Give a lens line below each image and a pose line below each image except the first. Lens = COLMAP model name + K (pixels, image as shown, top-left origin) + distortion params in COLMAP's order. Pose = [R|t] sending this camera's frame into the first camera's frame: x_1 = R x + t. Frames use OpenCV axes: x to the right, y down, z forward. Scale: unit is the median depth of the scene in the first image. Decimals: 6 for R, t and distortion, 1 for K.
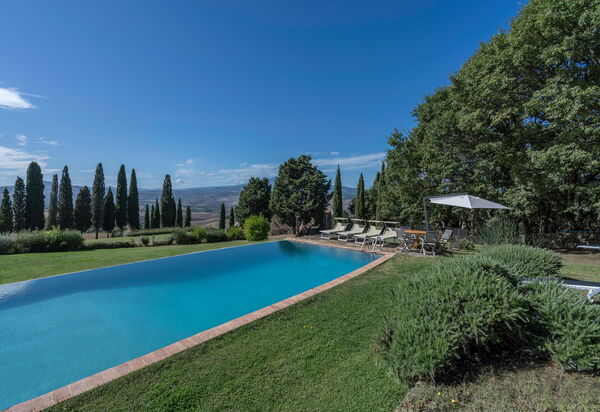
lens RADIAL K [[280.9, 0, 296.0], [0, 280.9, 205.2], [0, 0, 1]] dist [-0.002218, 0.002677]
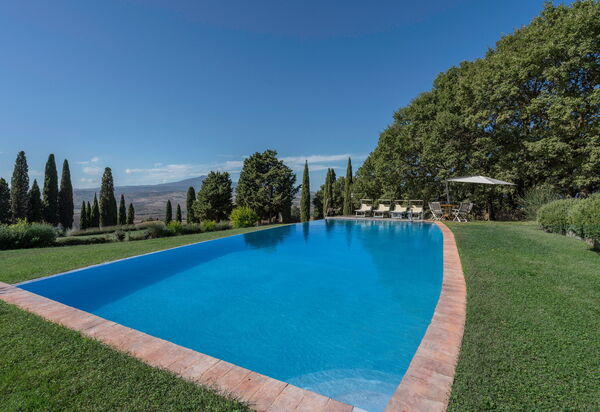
lens RADIAL K [[280.9, 0, 299.1], [0, 280.9, 204.5], [0, 0, 1]] dist [-0.002218, 0.002677]
pose [[0.968742, -0.012752, 0.247744, -0.127874], [0.012920, 0.999916, 0.000949, 0.020388], [-0.247736, 0.002281, 0.968825, -0.011394]]
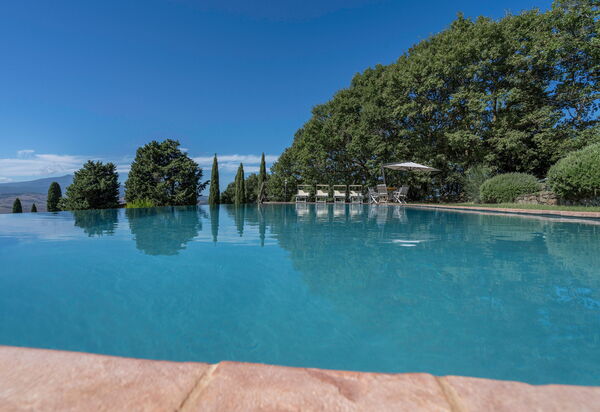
lens RADIAL K [[280.9, 0, 300.6], [0, 280.9, 204.3], [0, 0, 1]] dist [-0.002218, 0.002677]
pose [[0.819183, -0.003539, 0.573522, -0.149768], [0.013305, 0.999829, -0.012834, 0.043396], [-0.573378, 0.018144, 0.819090, 0.047726]]
